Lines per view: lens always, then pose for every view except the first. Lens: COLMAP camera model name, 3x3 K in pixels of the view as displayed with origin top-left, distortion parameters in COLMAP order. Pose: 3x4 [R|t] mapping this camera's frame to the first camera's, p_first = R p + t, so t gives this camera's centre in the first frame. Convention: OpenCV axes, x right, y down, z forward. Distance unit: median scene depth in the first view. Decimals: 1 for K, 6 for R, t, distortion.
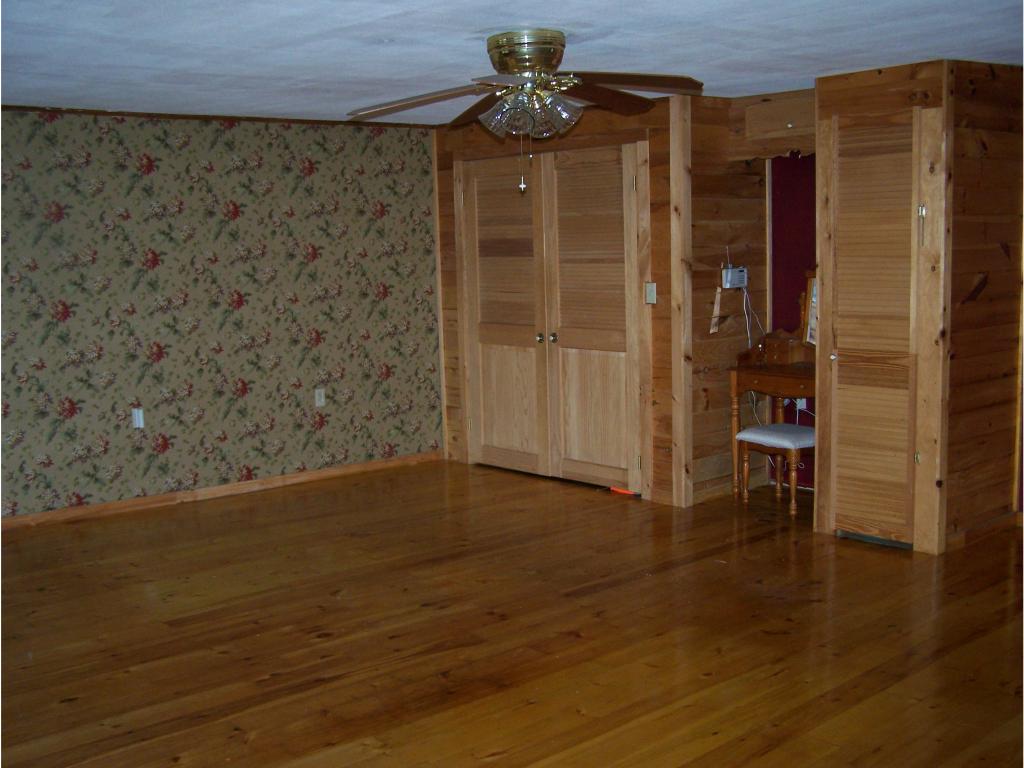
lens RADIAL K [[1157.6, 0, 504.8], [0, 1157.6, 387.1], [0, 0, 1]] dist [-0.204172, 0.415883]
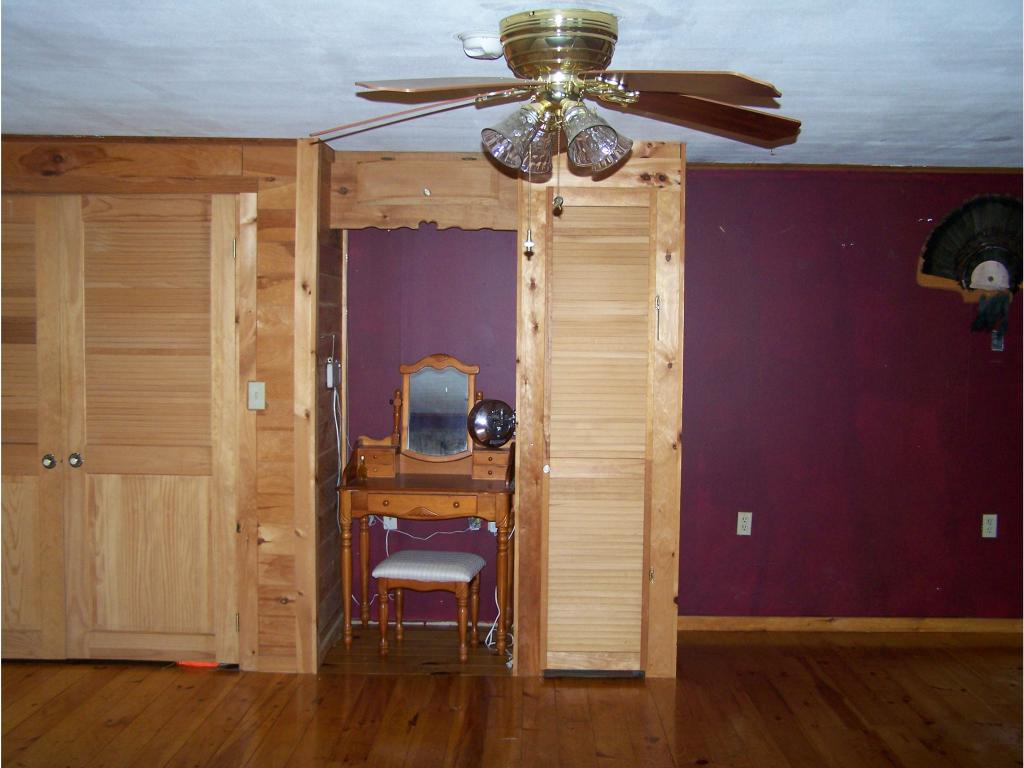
lens RADIAL K [[1147.0, 0, 512.5], [0, 1147.0, 390.7], [0, 0, 1]] dist [-0.192700, 0.348857]
pose [[0.673914, -0.011581, 0.738719, -0.307664], [0.063965, 0.997037, -0.042722, -0.042363], [-0.736036, 0.076043, 0.672658, 0.378313]]
